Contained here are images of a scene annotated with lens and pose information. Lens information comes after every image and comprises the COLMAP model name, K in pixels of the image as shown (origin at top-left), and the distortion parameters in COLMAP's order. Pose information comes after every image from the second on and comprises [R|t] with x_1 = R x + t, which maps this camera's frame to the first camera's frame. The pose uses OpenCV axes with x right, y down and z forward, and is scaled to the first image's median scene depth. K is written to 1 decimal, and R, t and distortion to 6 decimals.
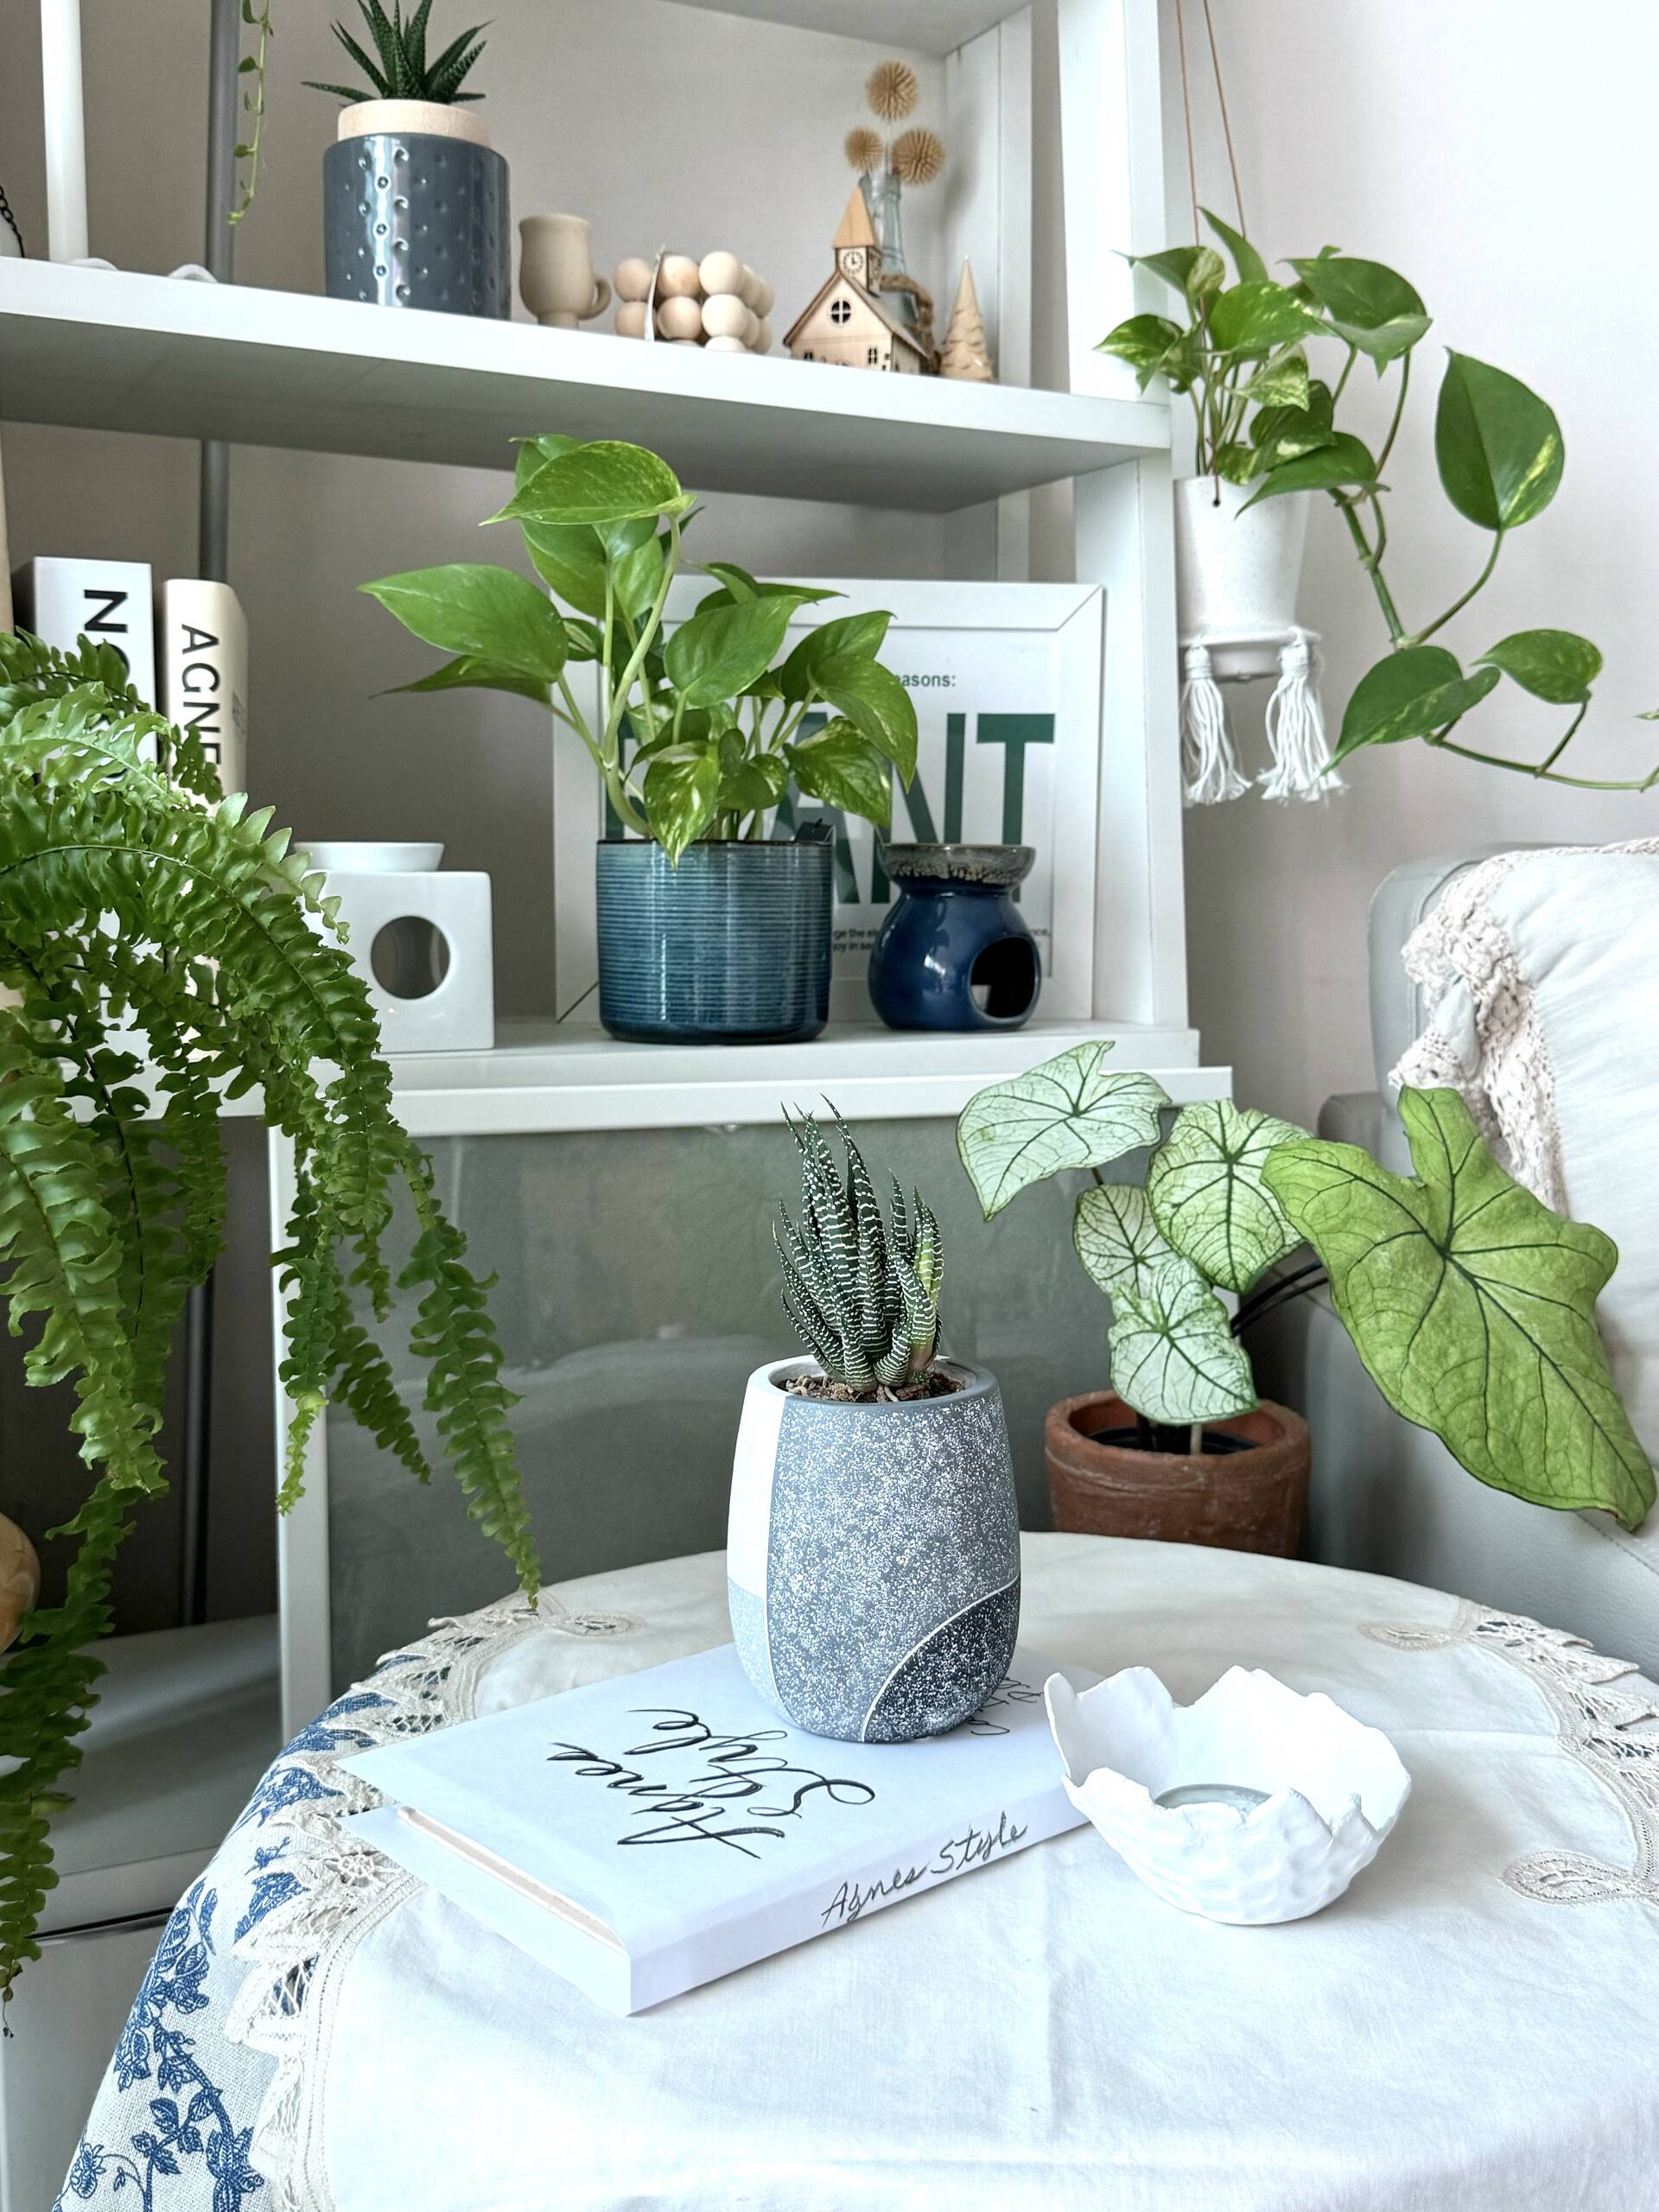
lens RADIAL K [[2073.1, 0, 838.5], [0, 2073.1, 1094.1], [0, 0, 1]] dist [0.007959, 0.000000]
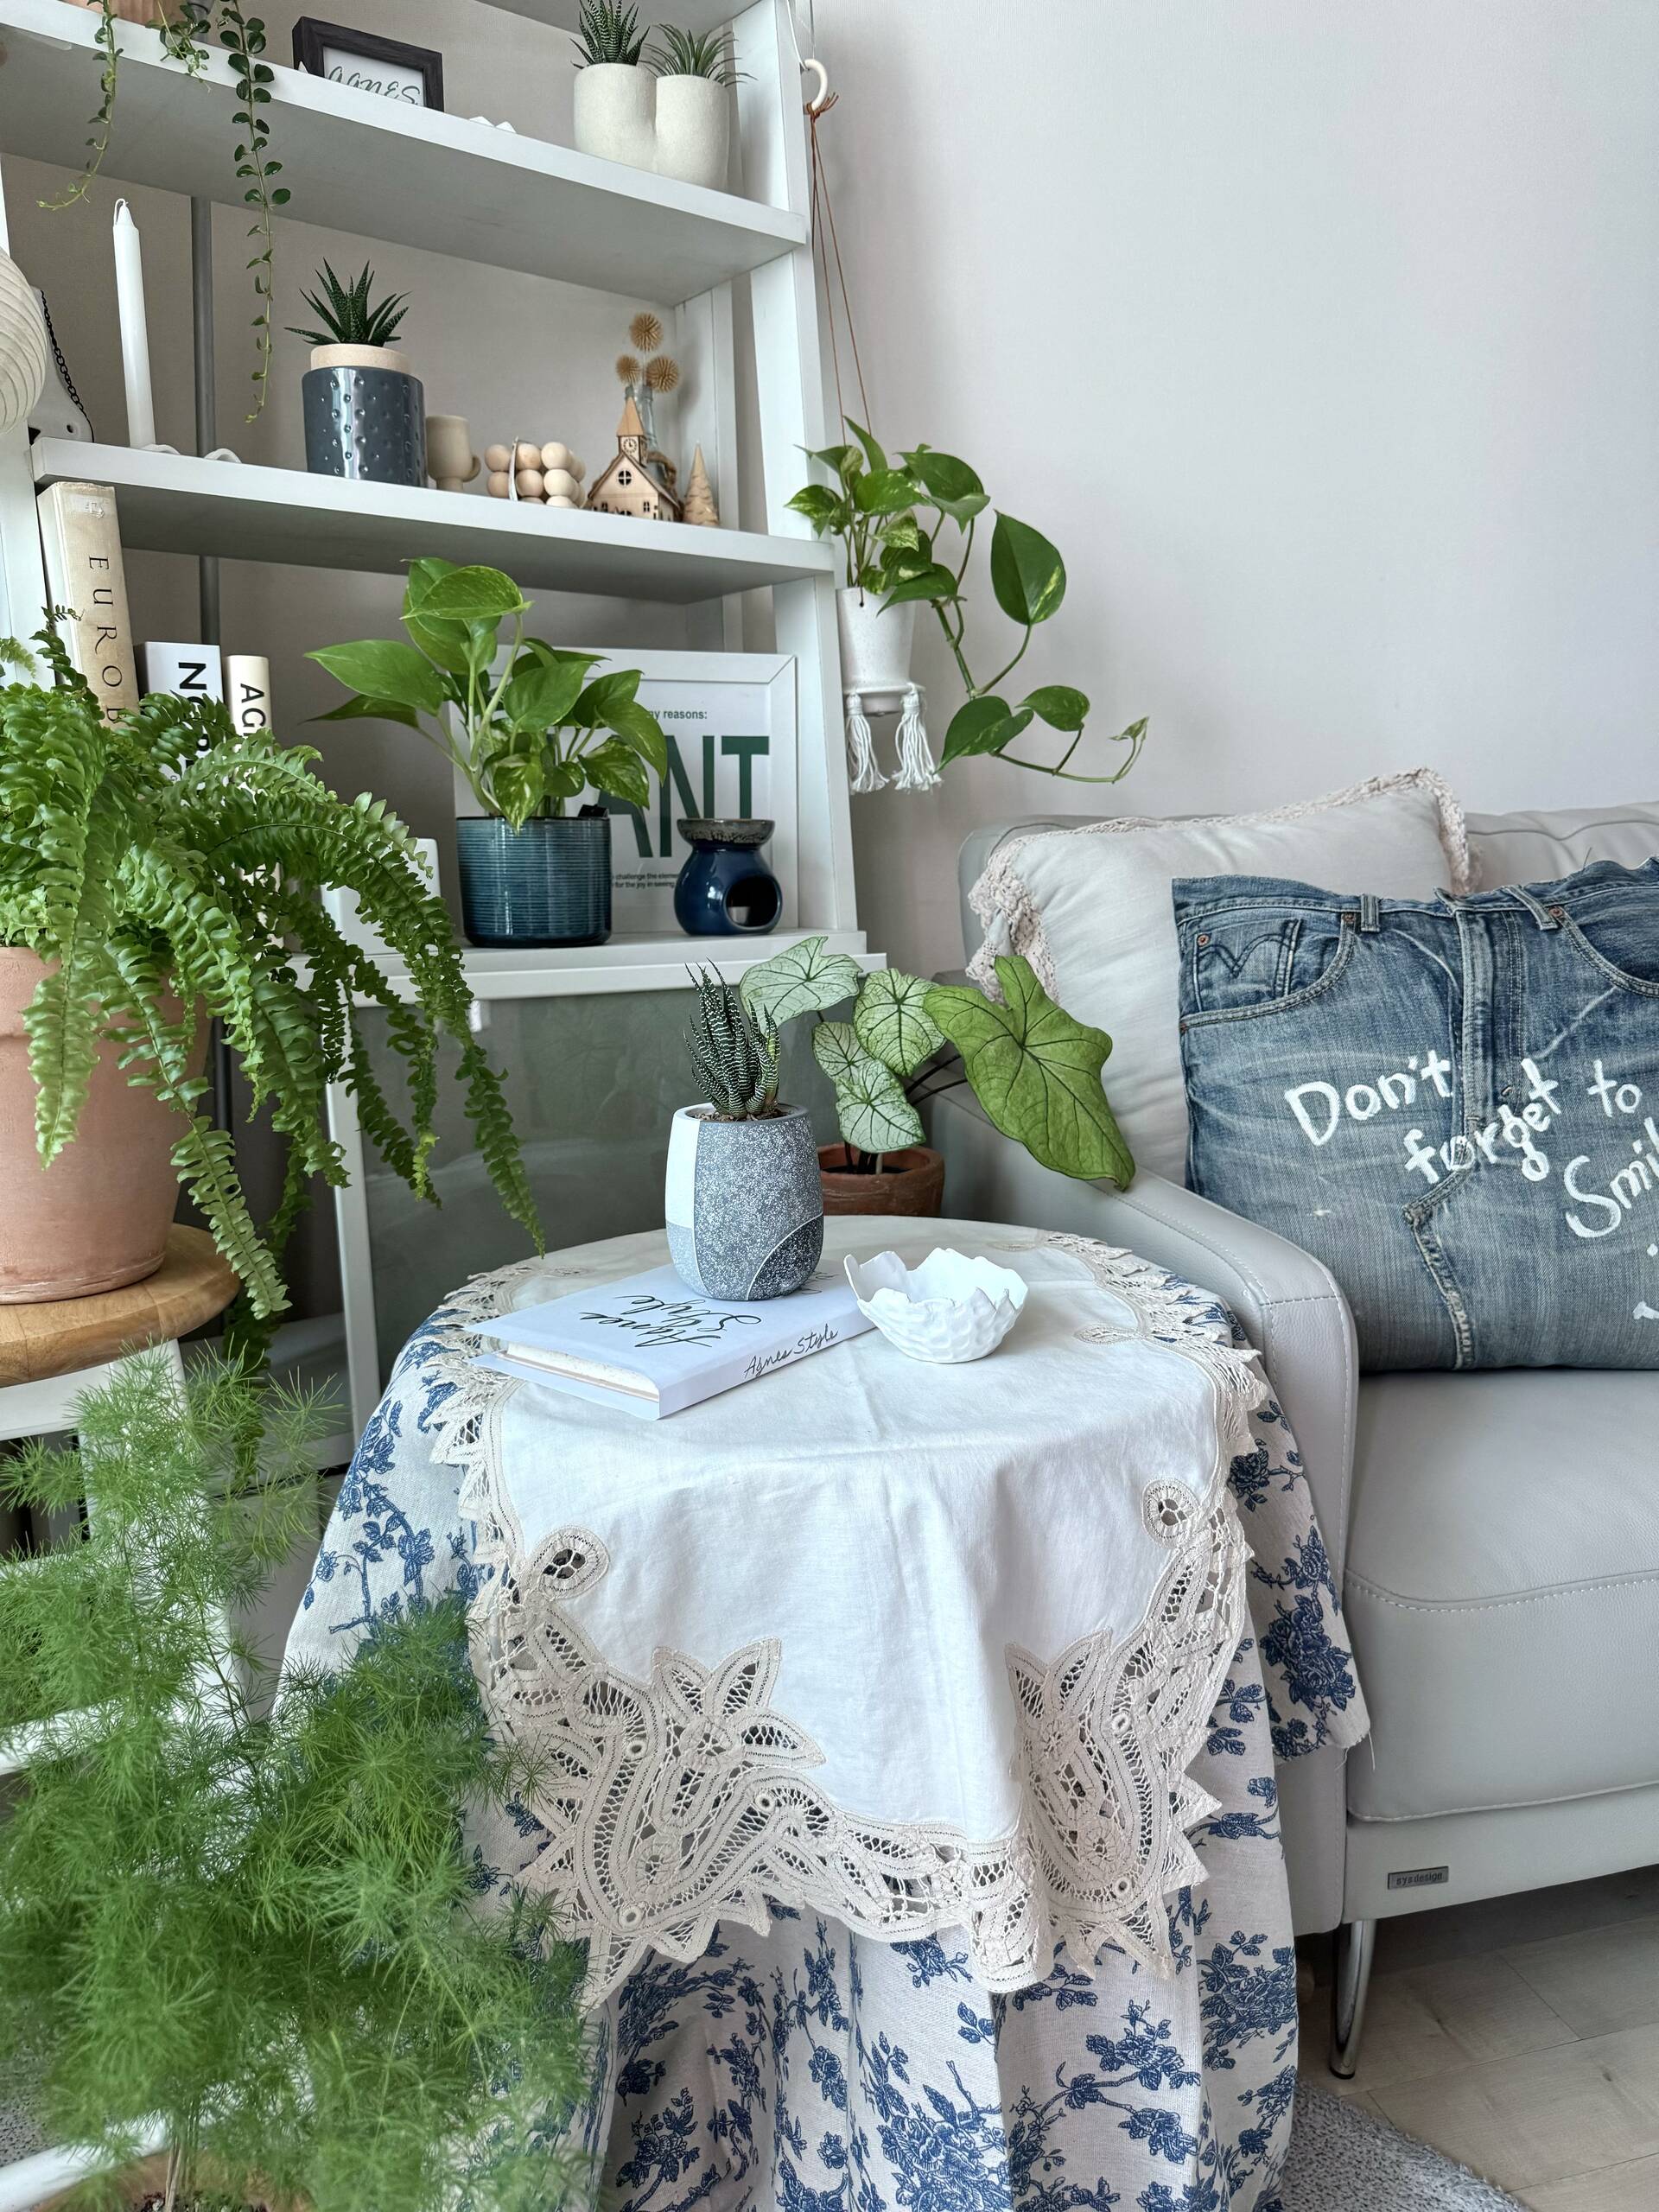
lens RADIAL K [[1569.1, 0, 828.7], [0, 1569.1, 1123.1], [0, 0, 1]] dist [-0.033124, -0.024041]
pose [[0.979918, -0.046289, 0.193954, -0.159512], [0.032533, 0.996763, 0.073522, 0.043228], [-0.196729, -0.065736, 0.978252, -0.343659]]
